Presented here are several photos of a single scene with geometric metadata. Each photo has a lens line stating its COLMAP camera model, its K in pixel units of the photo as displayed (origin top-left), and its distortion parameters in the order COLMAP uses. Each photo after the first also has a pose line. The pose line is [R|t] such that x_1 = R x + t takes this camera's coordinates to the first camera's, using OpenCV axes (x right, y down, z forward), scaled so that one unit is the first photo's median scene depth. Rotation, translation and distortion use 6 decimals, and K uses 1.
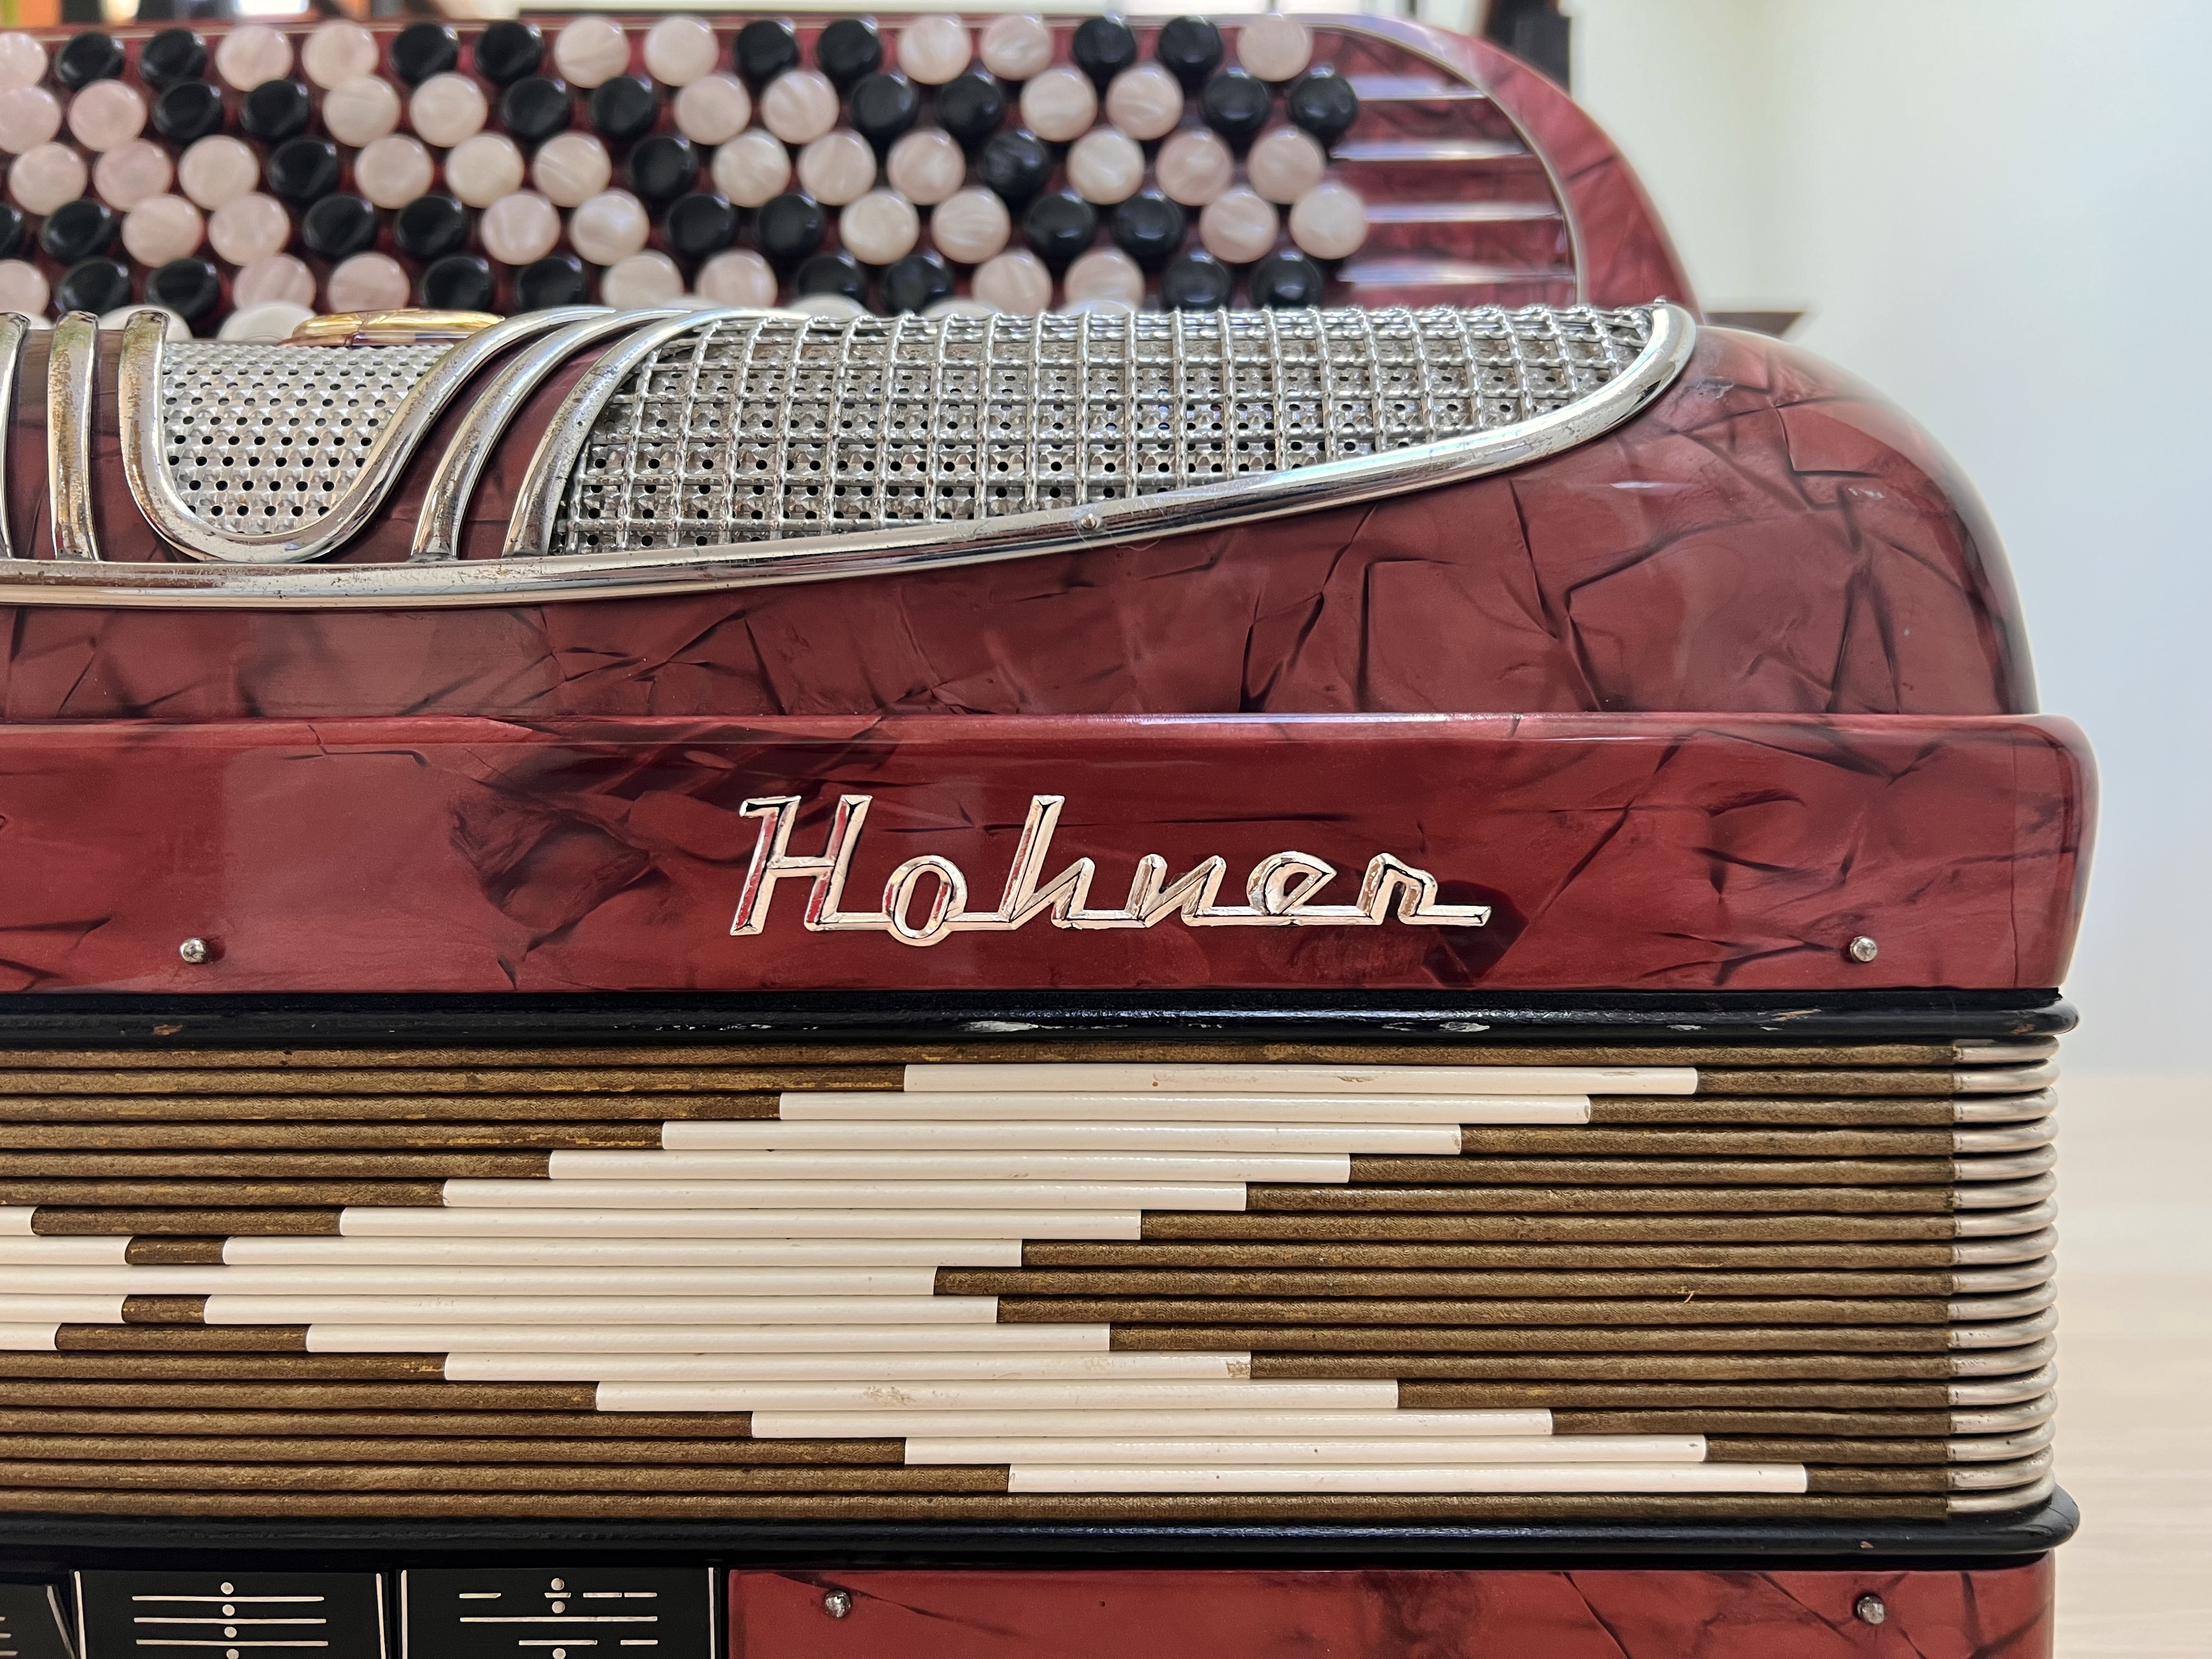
lens RADIAL K [[1705.8, 0, 1106.0], [0, 1705.8, 829.5], [0, 0, 1]] dist [0.030837, -0.001939]
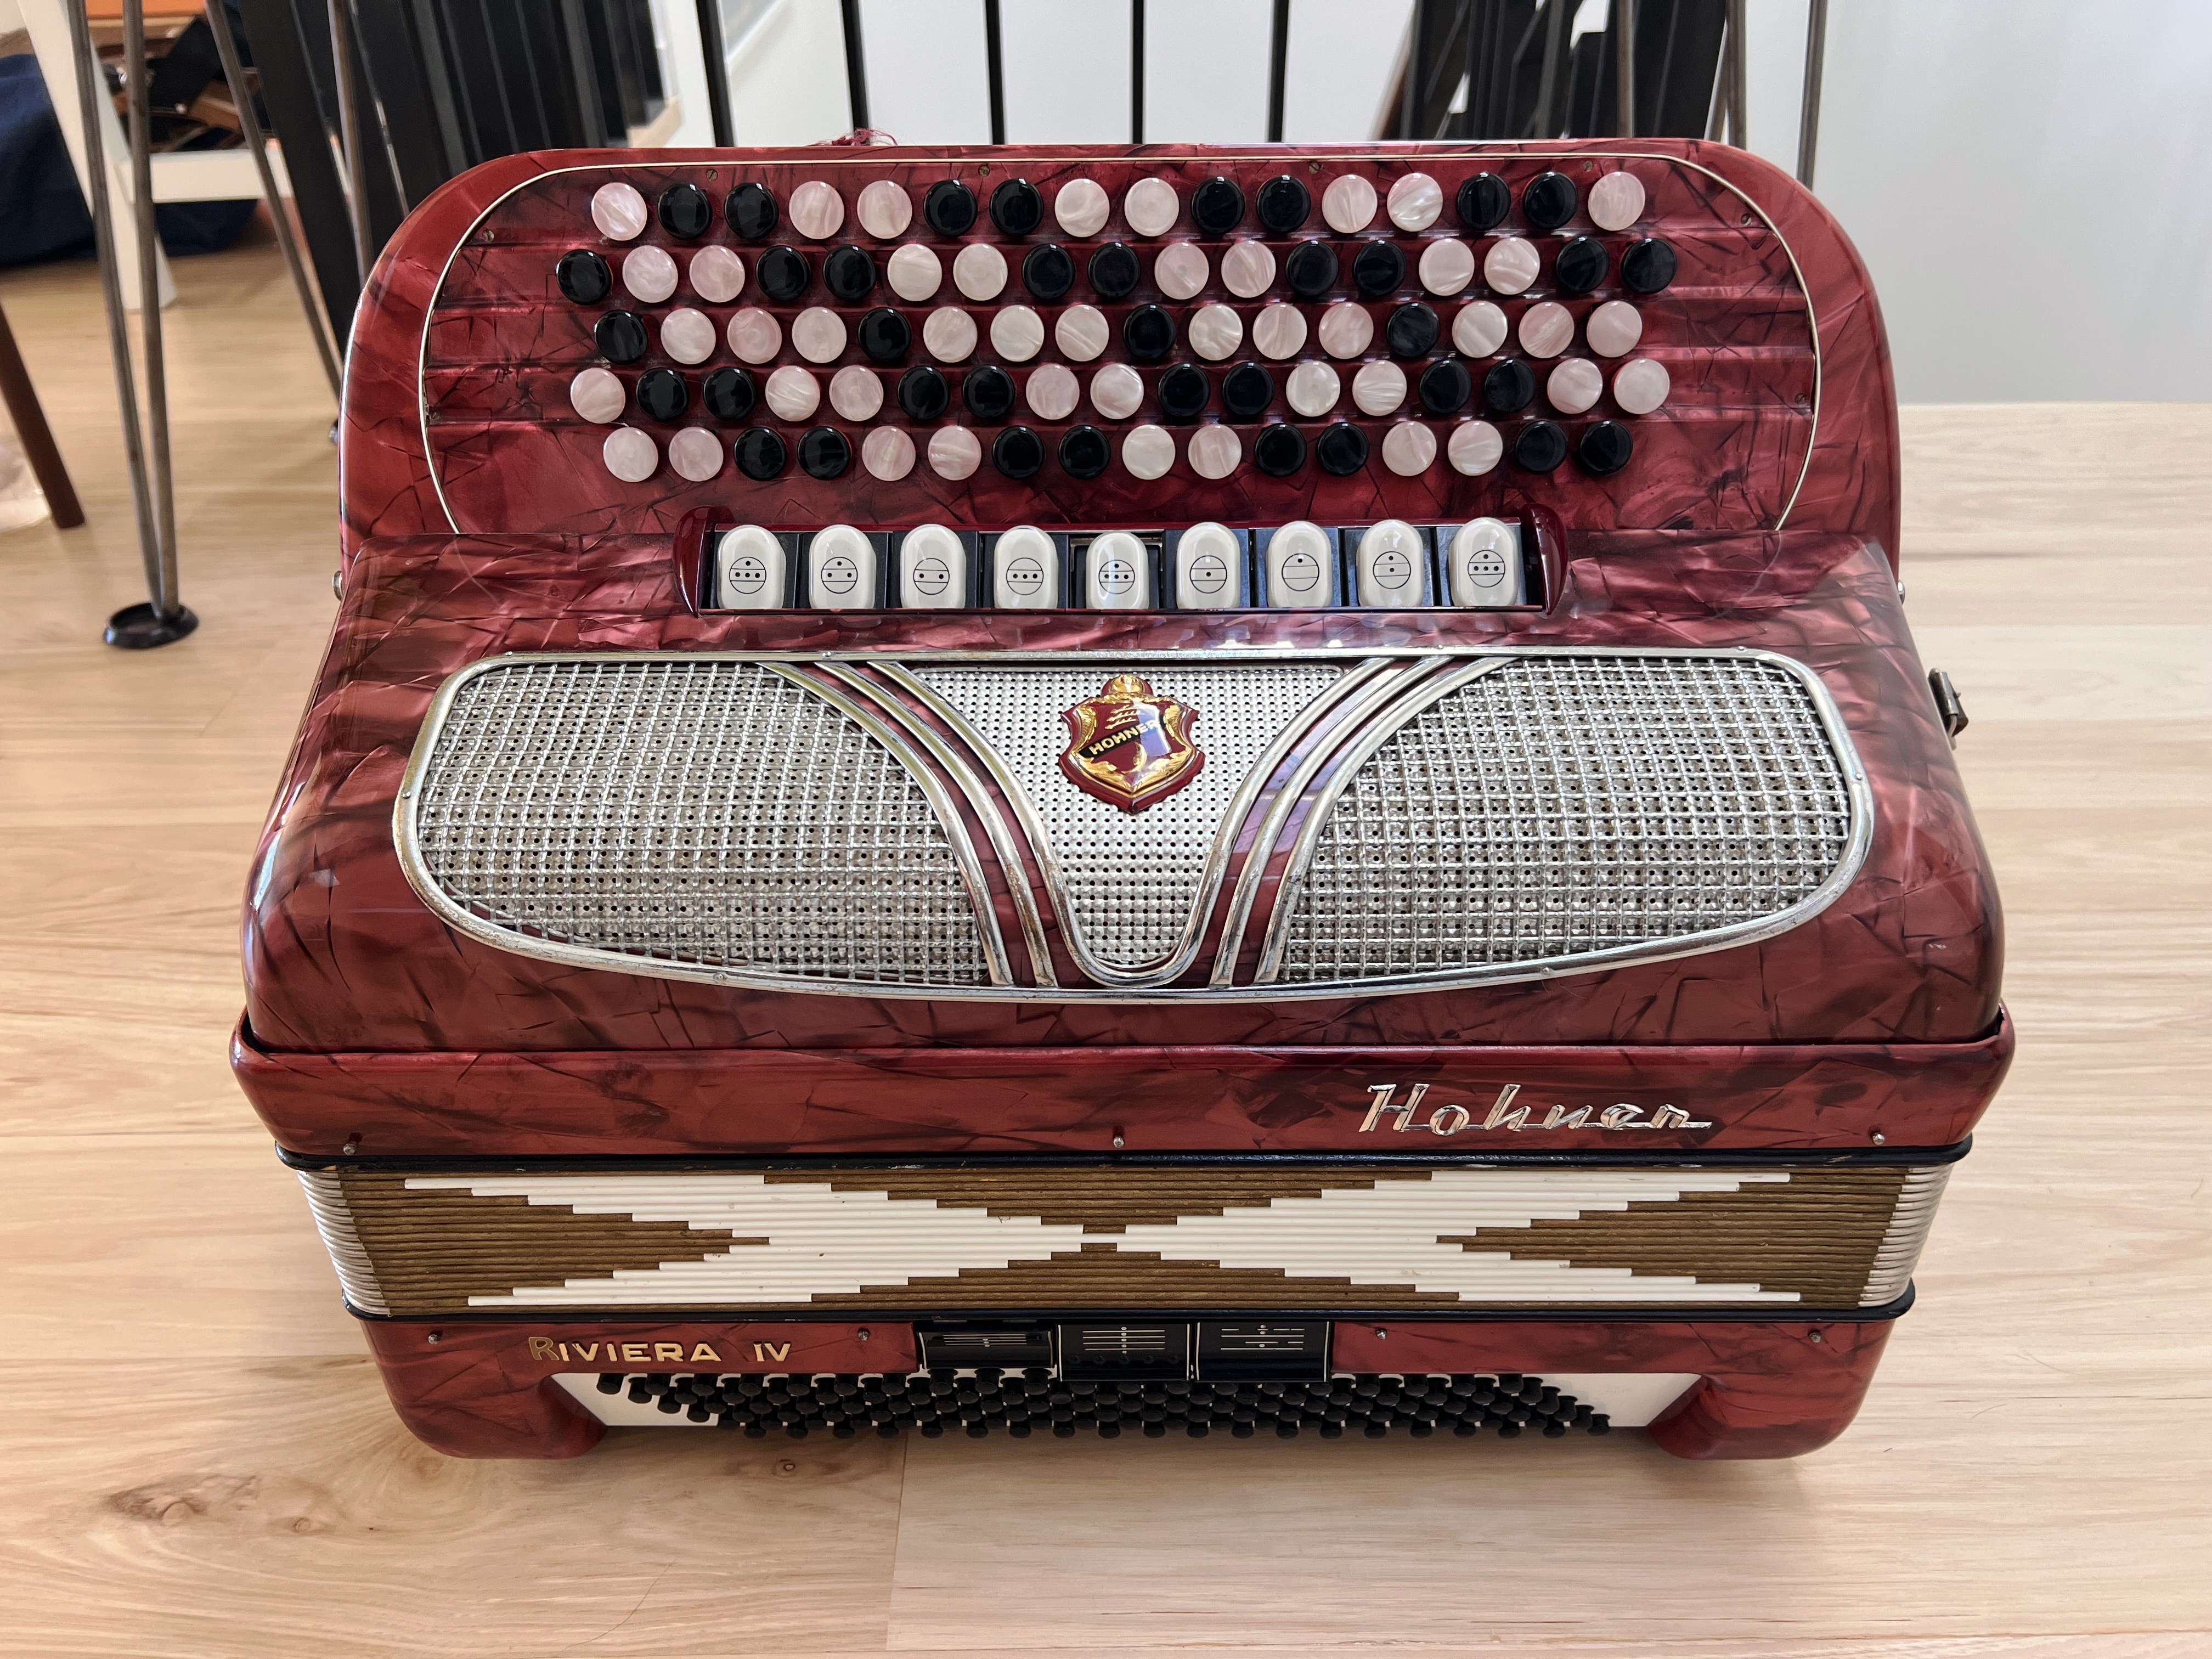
lens RADIAL K [[1705.8, 0, 1106.0], [0, 1705.8, 829.5], [0, 0, 1]] dist [0.030837, -0.001939]
pose [[0.999955, -0.008830, -0.003369, -0.527584], [0.009216, 0.832144, 0.554483, -1.458925], [-0.002092, -0.554489, 0.832189, -0.594772]]
